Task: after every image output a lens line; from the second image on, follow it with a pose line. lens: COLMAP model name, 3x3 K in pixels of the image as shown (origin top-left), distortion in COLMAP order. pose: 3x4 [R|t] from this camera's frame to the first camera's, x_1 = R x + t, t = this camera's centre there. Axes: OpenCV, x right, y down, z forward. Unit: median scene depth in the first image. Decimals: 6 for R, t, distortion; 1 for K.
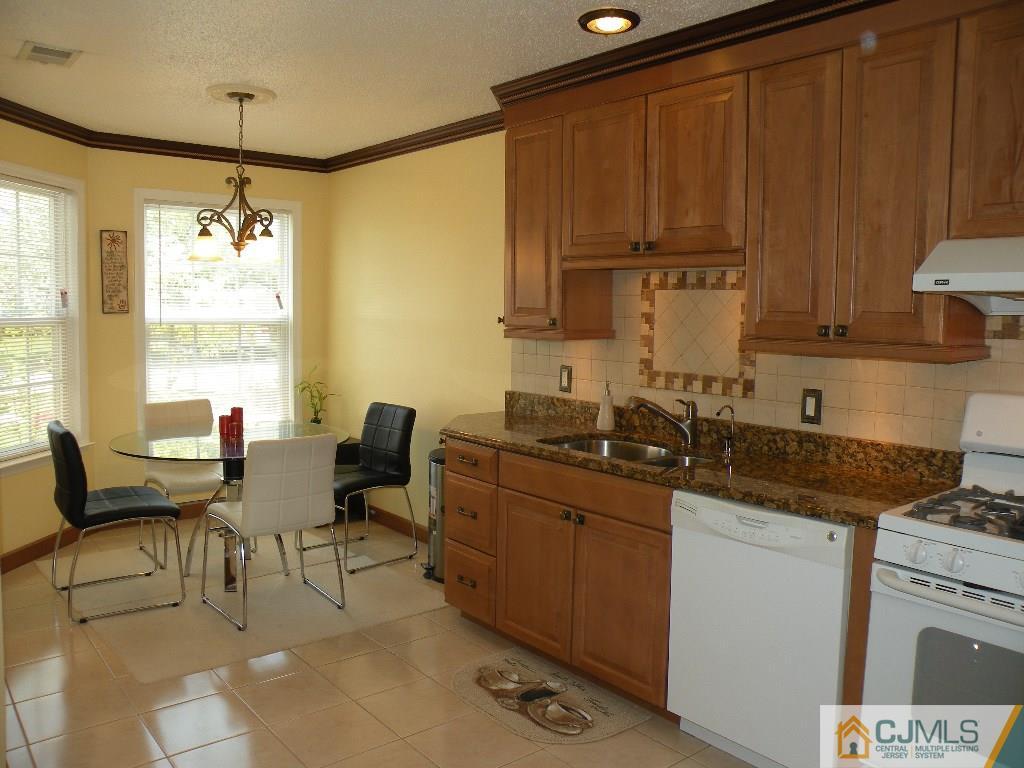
lens RADIAL K [[859.5, 0, 514.2], [0, 859.5, 384.5], [0, 0, 1]] dist [-0.103861, 0.043430]
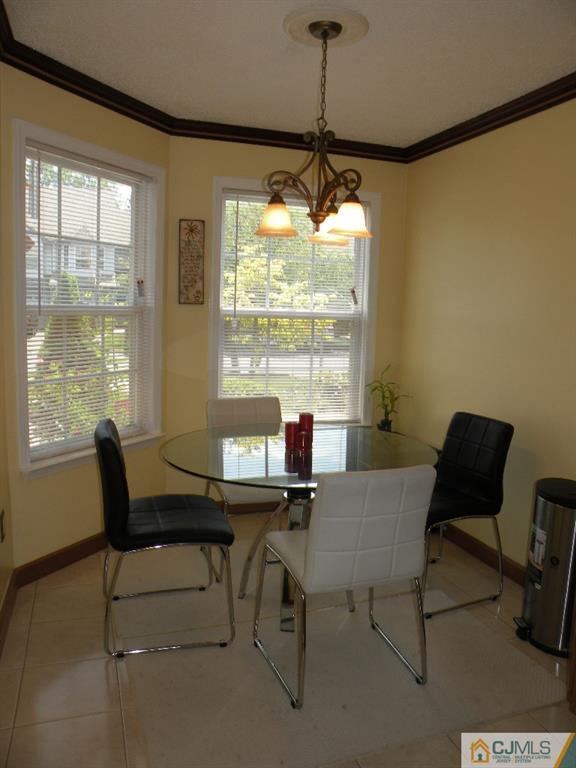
lens RADIAL K [[644.7, 0, 286.2], [0, 644.7, 382.3], [0, 0, 1]] dist [-0.103861, 0.043430]
pose [[0.938334, 0.051466, -0.341878, -0.139795], [-0.045791, 0.998647, 0.024656, -0.021896], [0.342684, -0.007480, 0.939421, 0.428736]]
